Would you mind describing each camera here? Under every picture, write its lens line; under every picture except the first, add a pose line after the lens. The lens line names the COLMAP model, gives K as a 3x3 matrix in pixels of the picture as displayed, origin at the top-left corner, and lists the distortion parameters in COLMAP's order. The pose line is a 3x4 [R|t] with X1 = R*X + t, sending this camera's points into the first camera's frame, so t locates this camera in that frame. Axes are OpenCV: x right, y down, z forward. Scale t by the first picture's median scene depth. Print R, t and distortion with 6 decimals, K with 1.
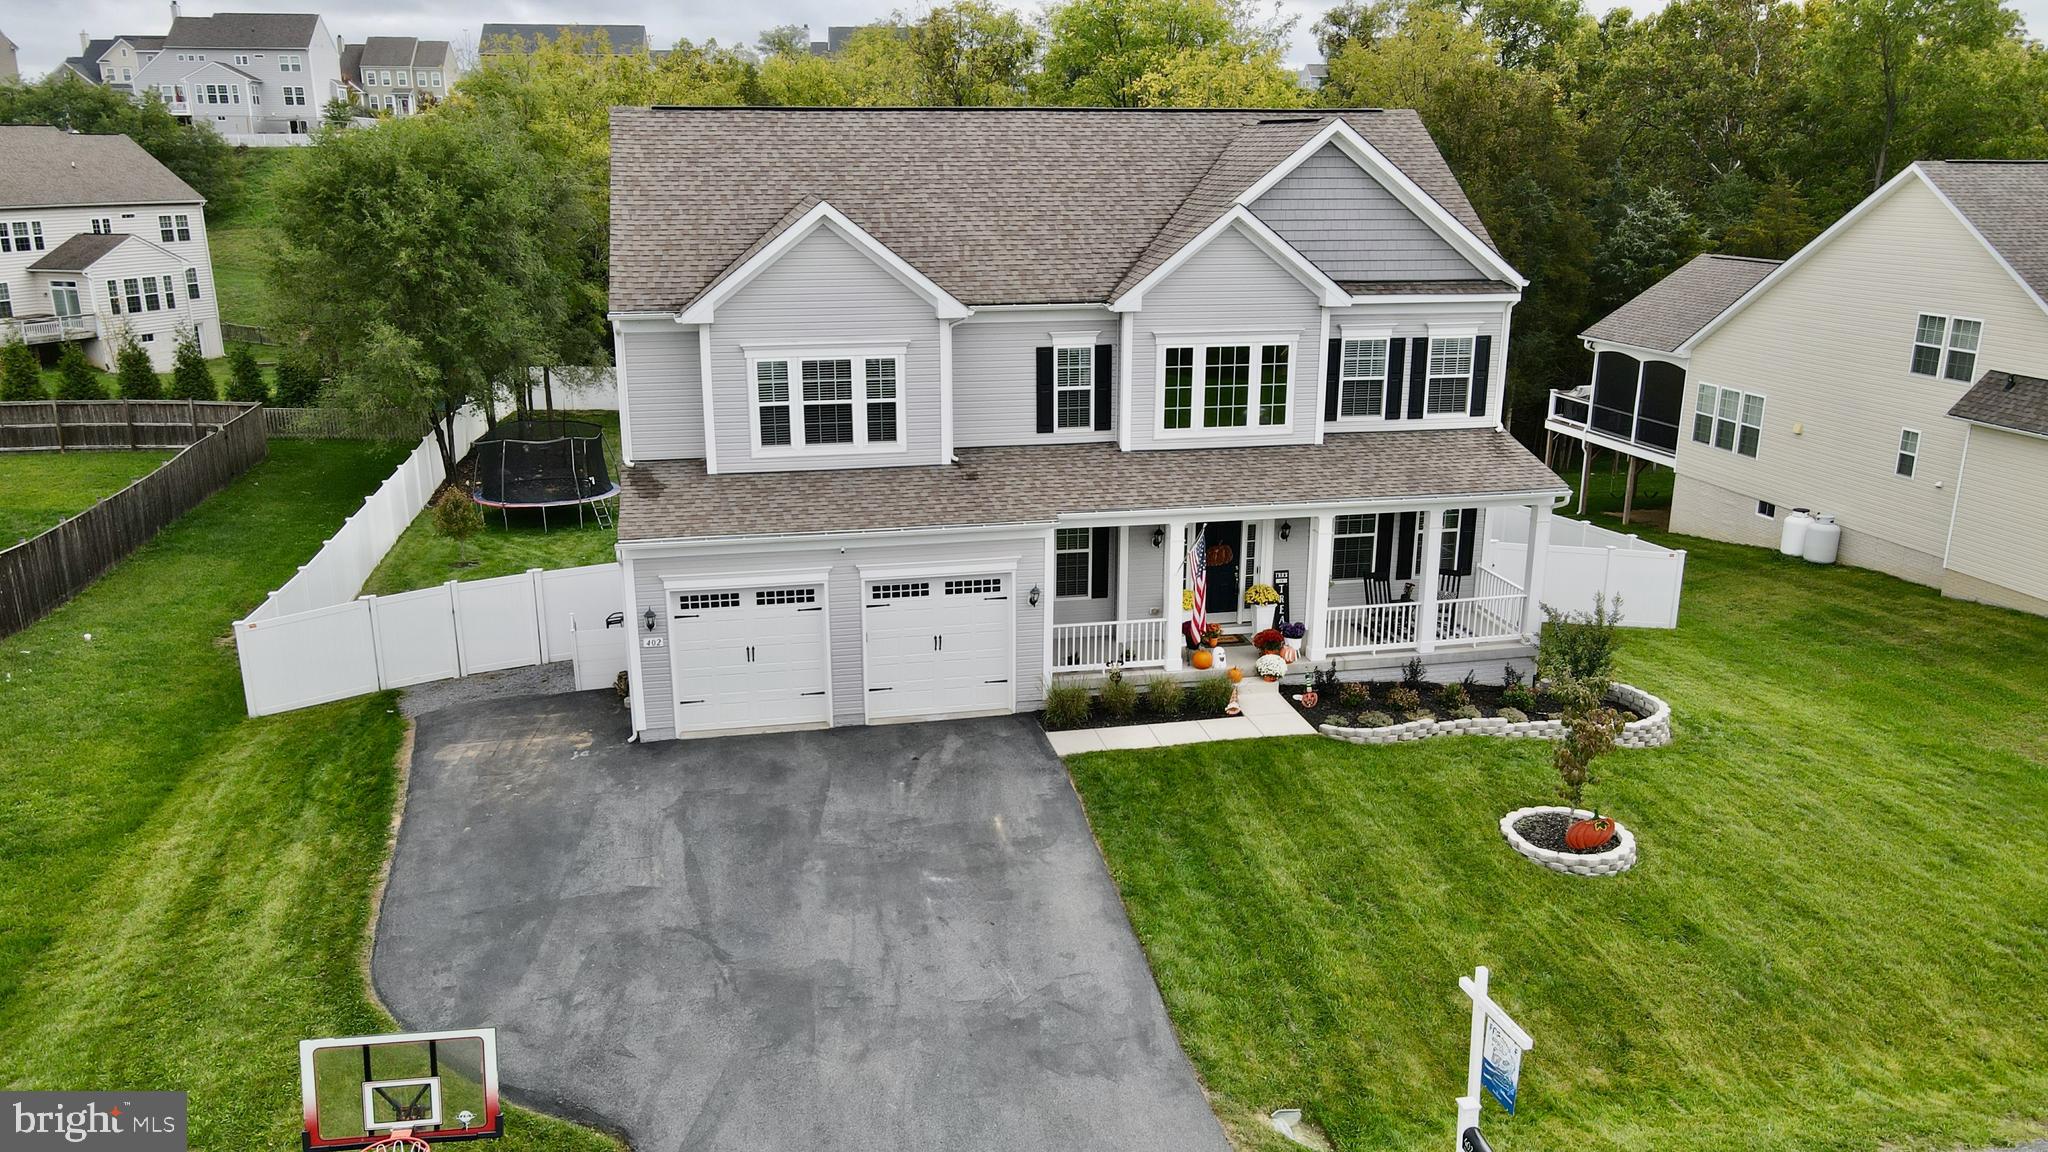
lens RADIAL K [[1516.7, 0, 1024.0], [0, 1516.7, 576.0], [0, 0, 1]] dist [-0.016490, 0.052666]
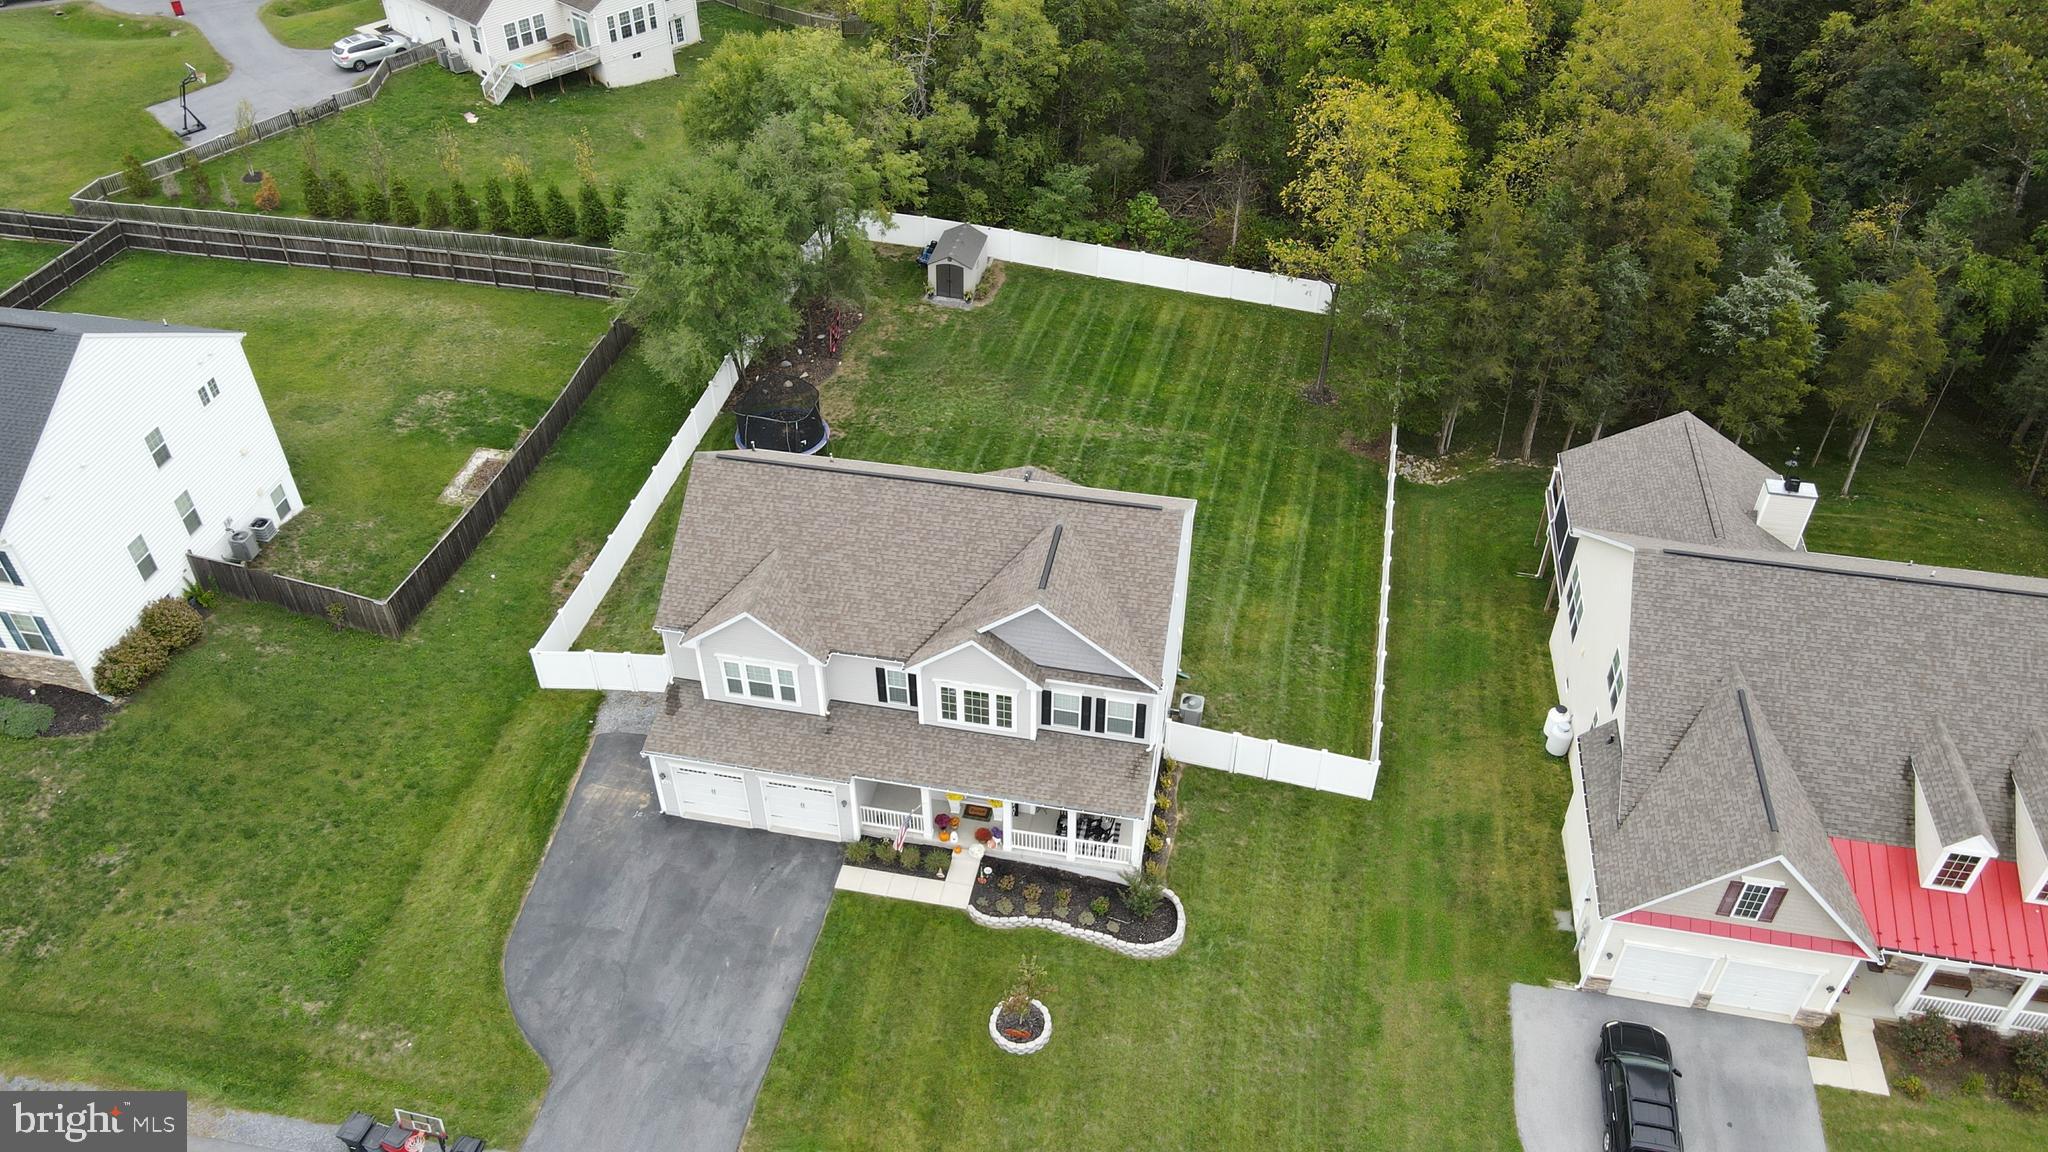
lens RADIAL K [[1516.7, 0, 1024.0], [0, 1516.7, 576.0], [0, 0, 1]] dist [-0.016490, 0.052666]
pose [[0.921310, 0.249708, -0.298051, 0.682143], [-0.105070, 0.897899, 0.427477, -1.037198], [0.374364, -0.362523, 0.853480, -0.440399]]
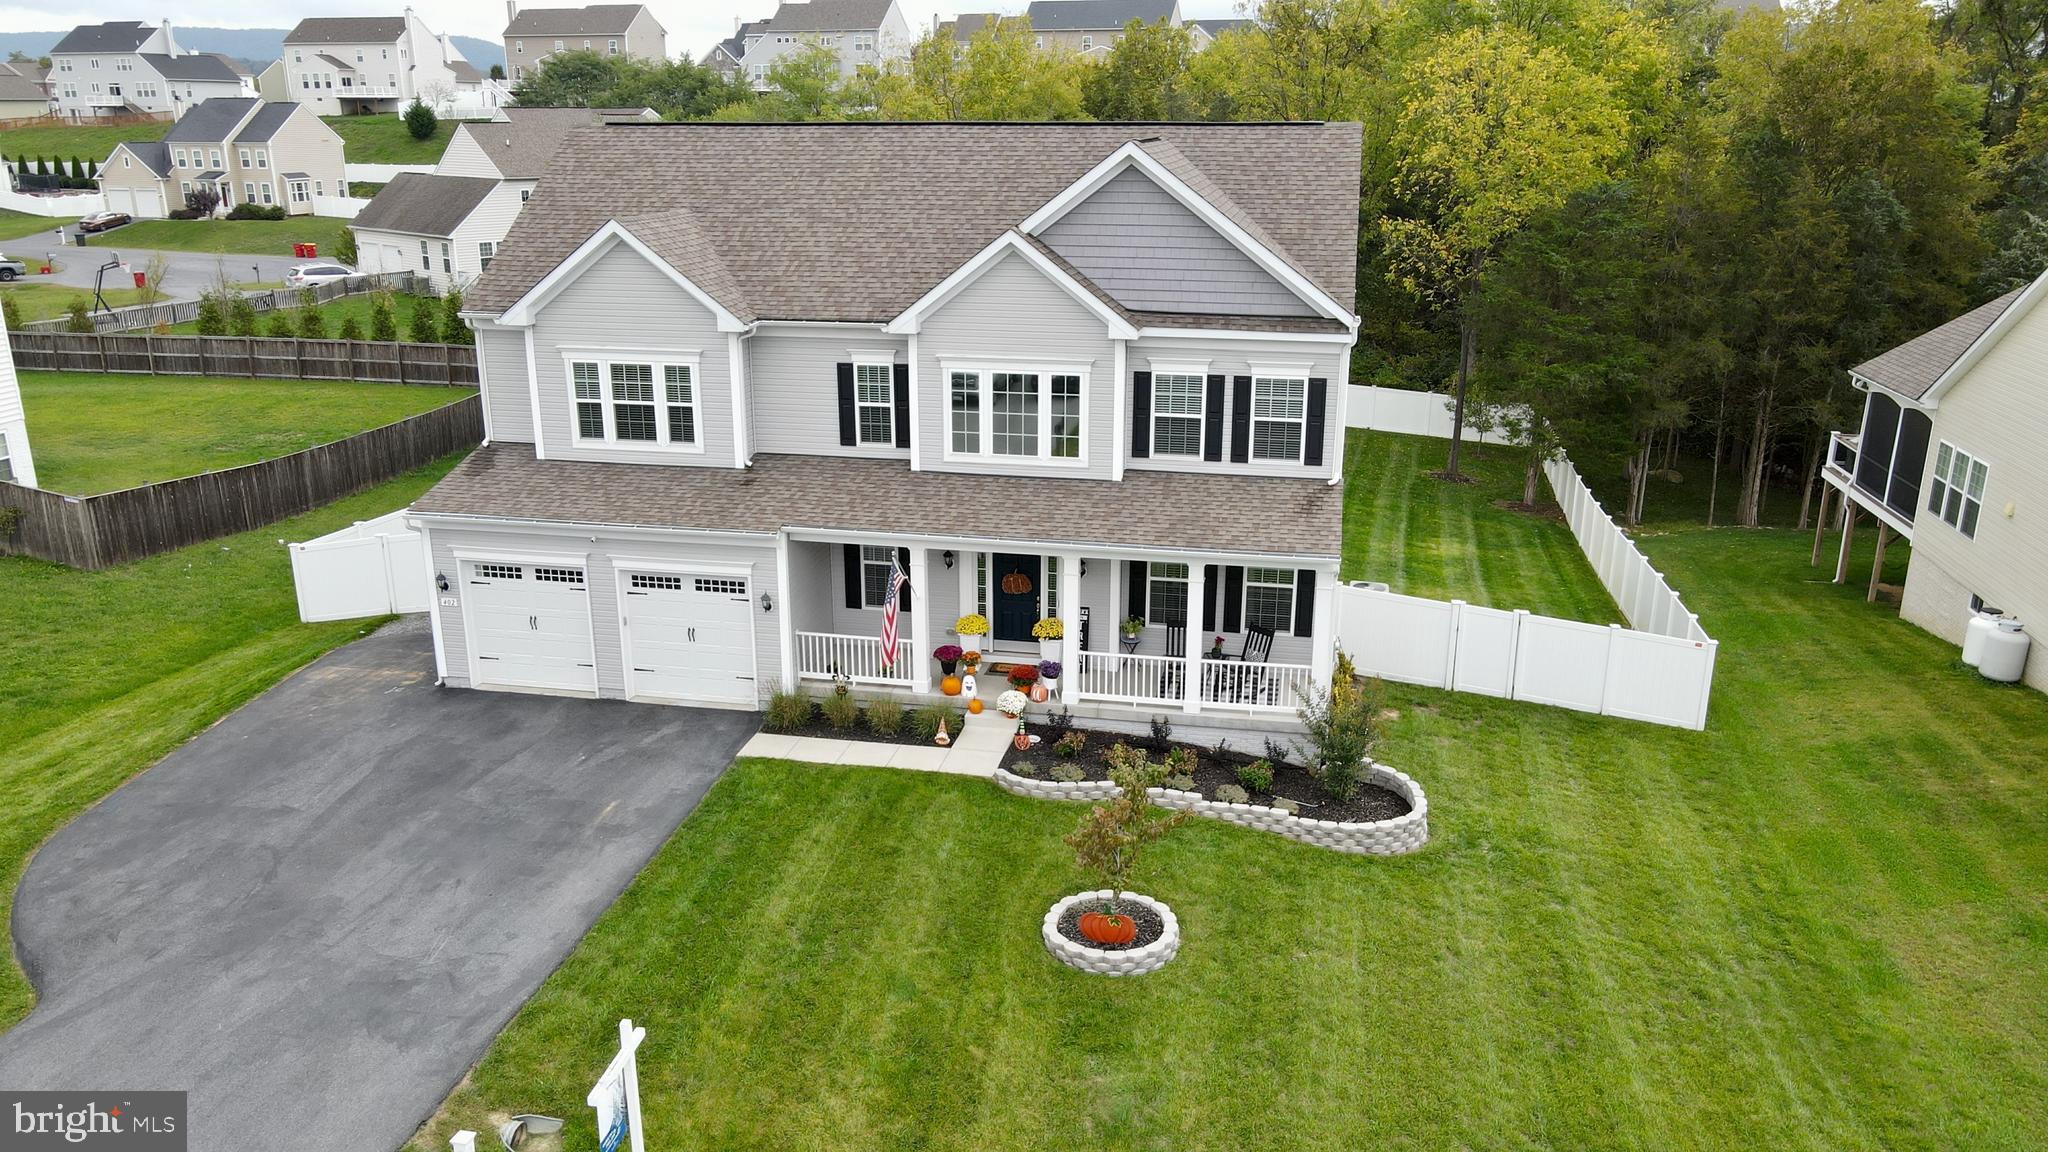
lens RADIAL K [[1516.7, 0, 1024.0], [0, 1516.7, 576.0], [0, 0, 1]] dist [-0.016490, 0.052666]
pose [[0.918562, 0.115367, -0.378066, 0.528189], [-0.106439, 0.993323, 0.044505, -0.065848], [0.380676, -0.000640, 0.924708, 0.095181]]
